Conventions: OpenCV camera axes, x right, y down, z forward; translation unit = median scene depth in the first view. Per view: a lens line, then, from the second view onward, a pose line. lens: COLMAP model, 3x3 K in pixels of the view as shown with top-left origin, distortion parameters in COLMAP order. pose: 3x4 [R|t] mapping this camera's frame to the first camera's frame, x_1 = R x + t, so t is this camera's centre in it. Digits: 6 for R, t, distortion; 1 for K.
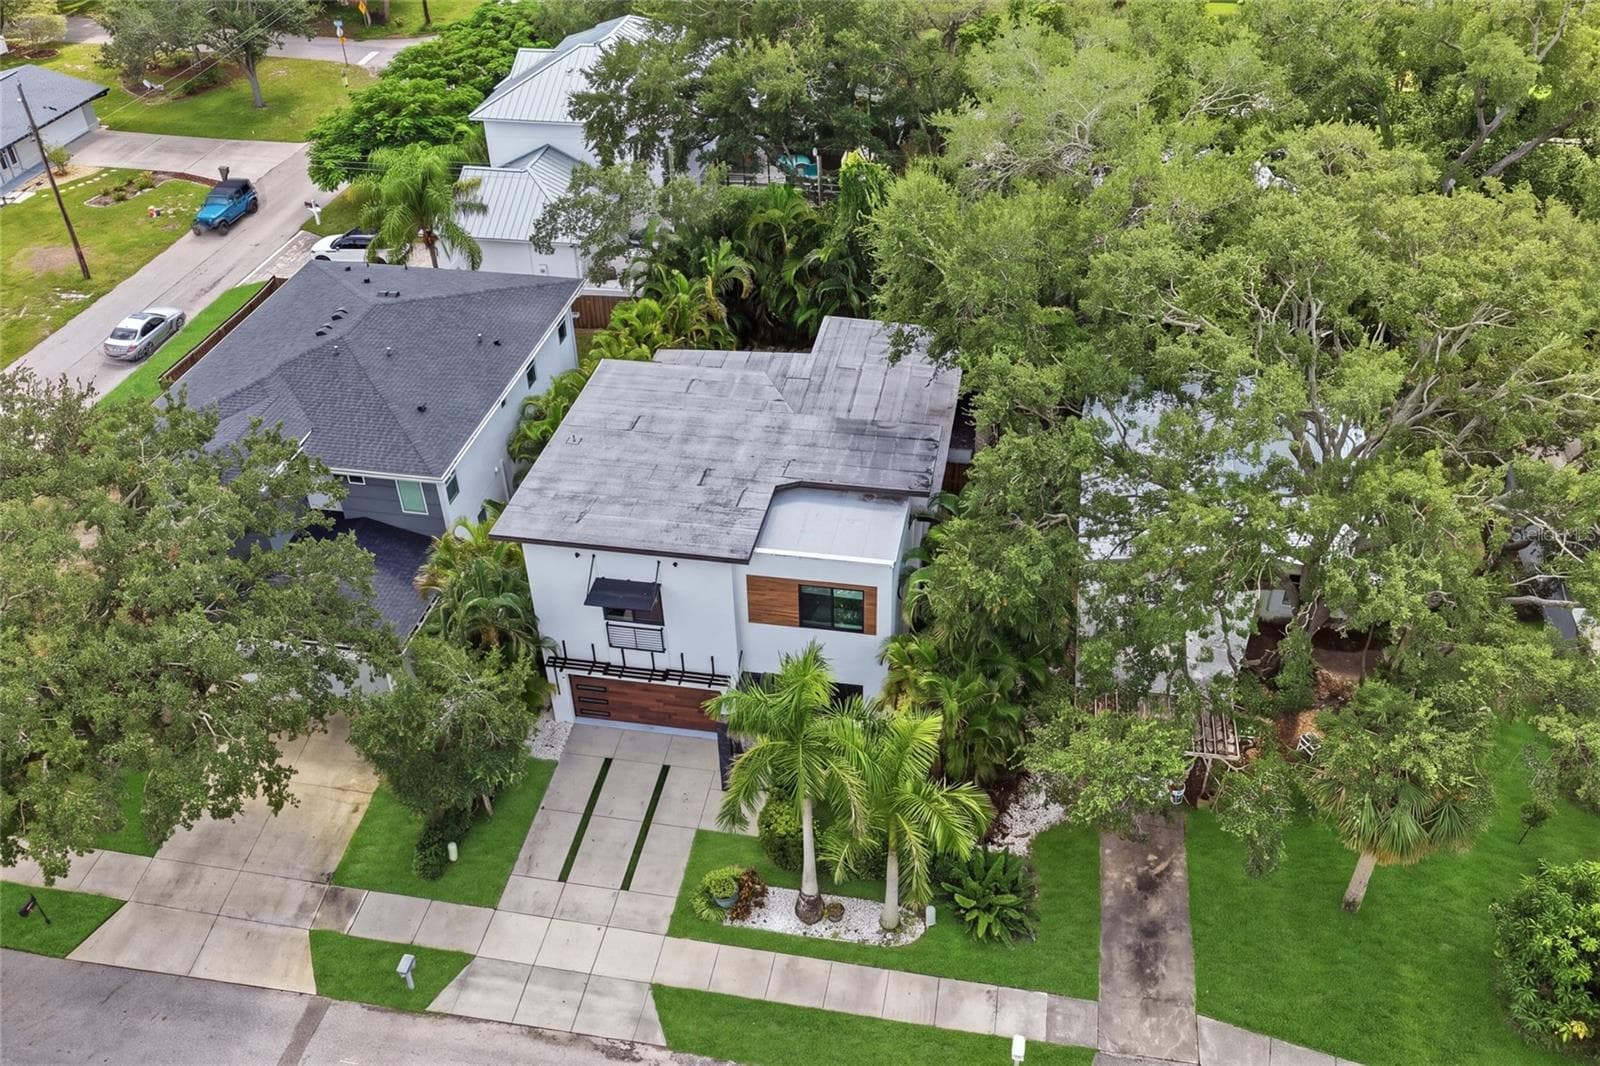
lens RADIAL K [[1350.9, 0, 800.0], [0, 1350.9, 533.0], [0, 0, 1]] dist [0.002132, 0.006252]
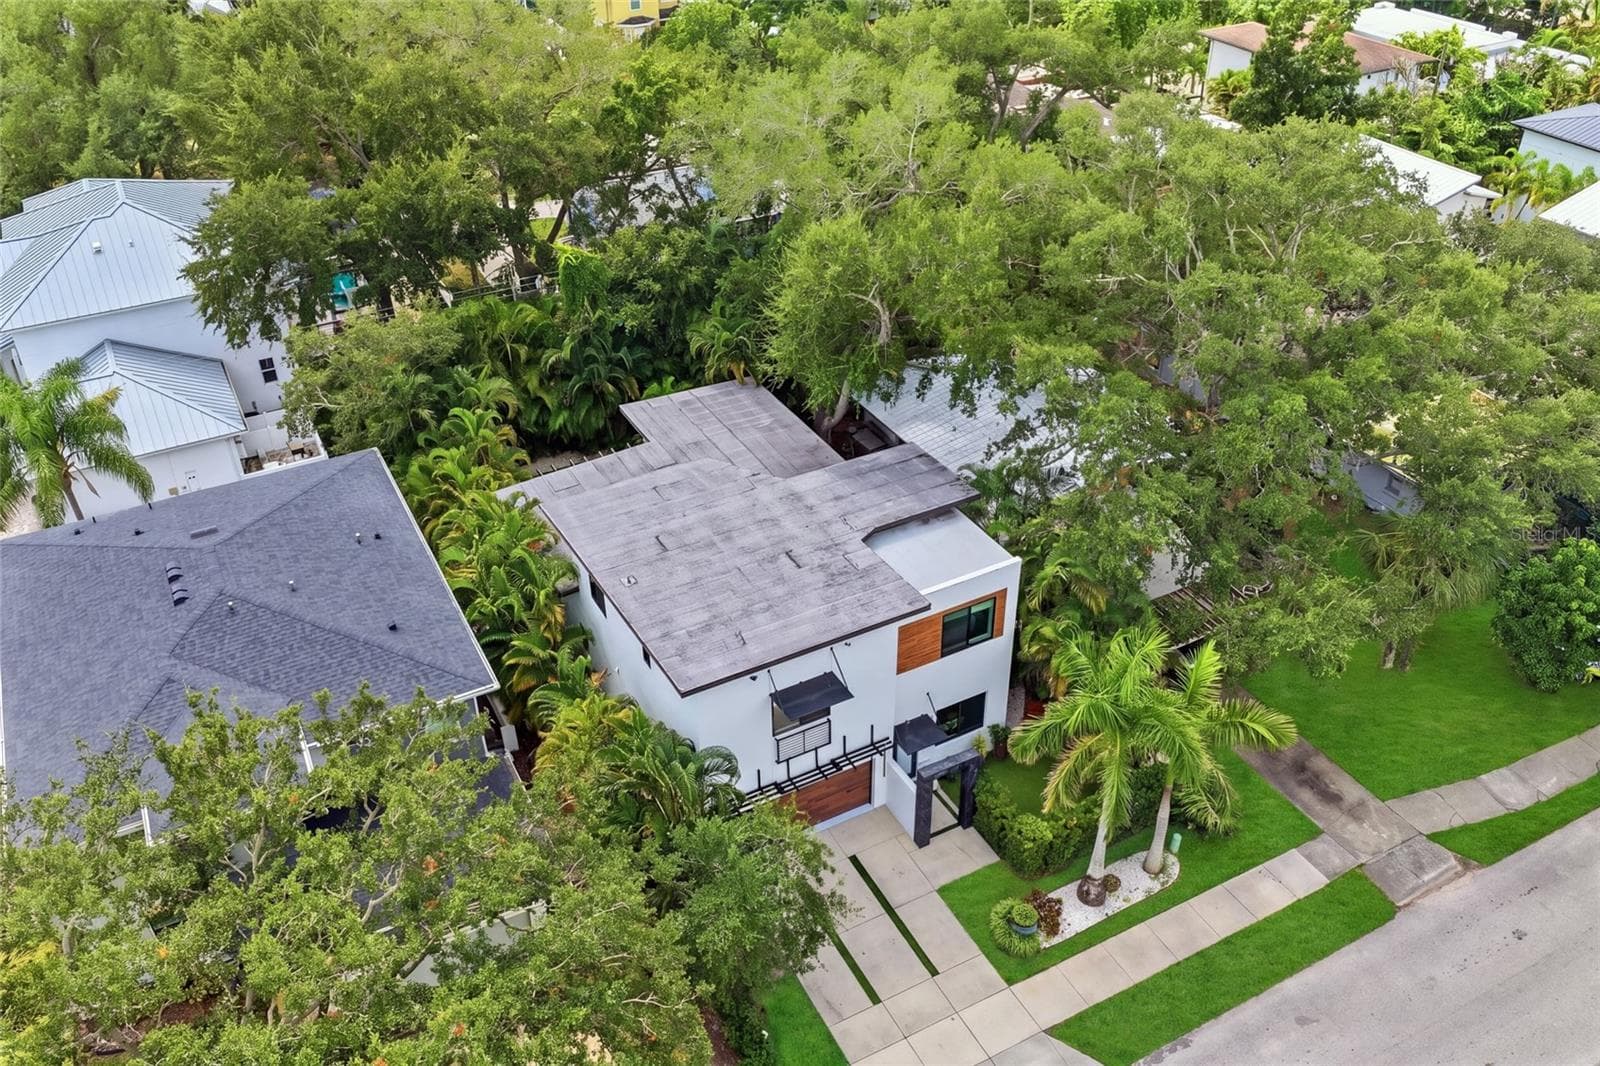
lens RADIAL K [[1350.9, 0, 800.0], [0, 1350.9, 533.0], [0, 0, 1]] dist [0.002132, 0.006252]
pose [[0.779575, -0.347753, 0.520894, -0.566754], [0.375026, 0.925293, 0.056465, -0.112333], [-0.501616, 0.151330, 0.851752, 0.169793]]
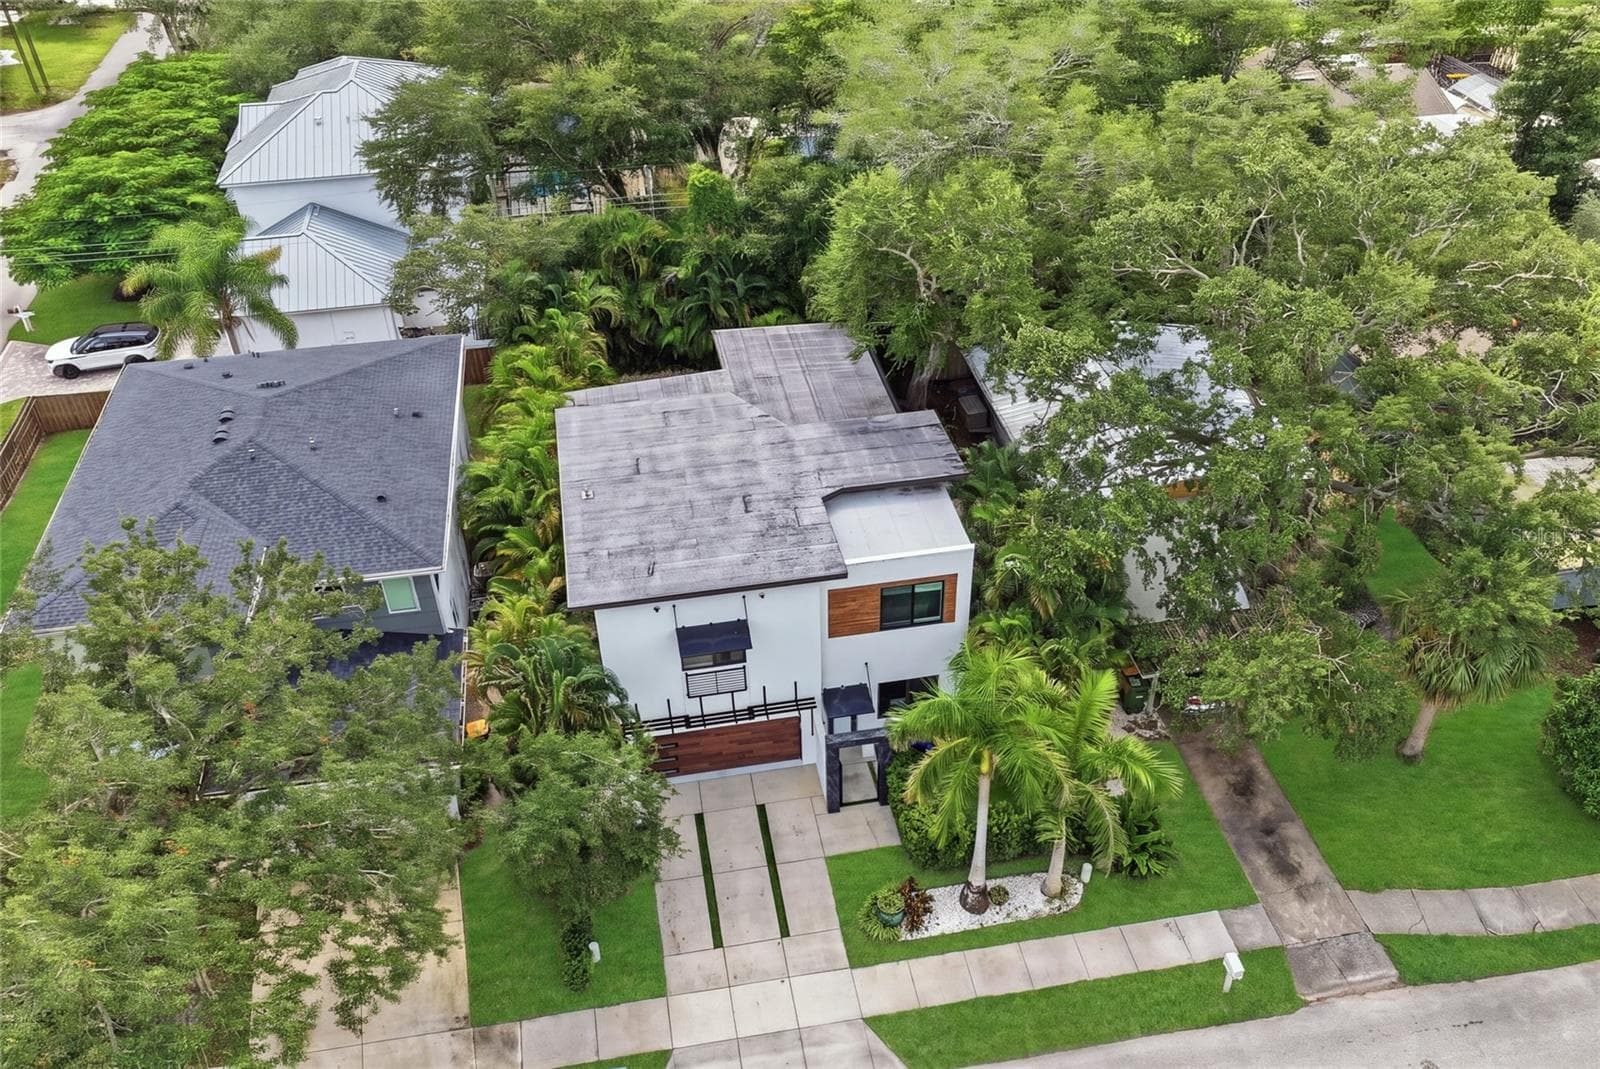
lens RADIAL K [[1350.9, 0, 800.0], [0, 1350.9, 534.5], [0, 0, 1]] dist [0.002132, 0.006252]
pose [[0.936145, -0.208180, 0.283361, -0.315832], [0.209559, 0.977456, 0.025796, -0.037103], [-0.282343, 0.035232, 0.958666, 0.058993]]
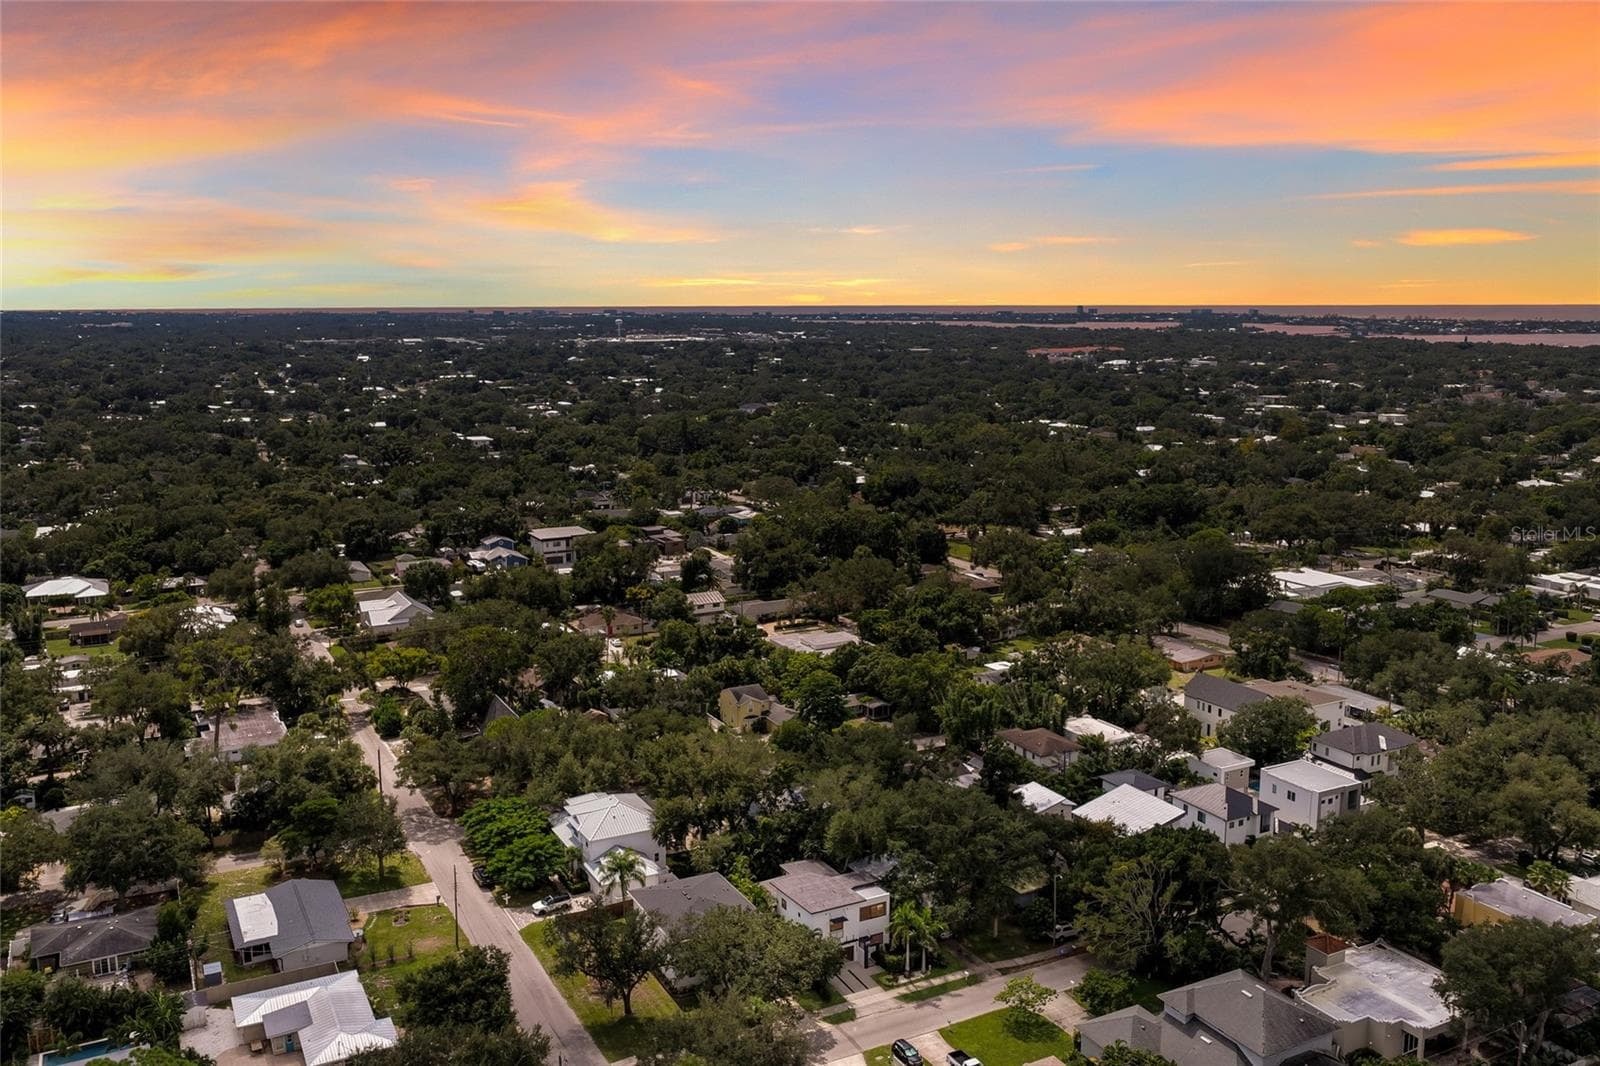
lens RADIAL K [[1350.9, 0, 800.0], [0, 1350.9, 533.0], [0, 0, 1]] dist [0.002132, 0.006252]
pose [[0.785167, -0.088839, 0.612878, -2.514960], [0.361706, 0.869094, -0.337408, 0.349676], [-0.502674, 0.486603, 0.714518, -2.332669]]
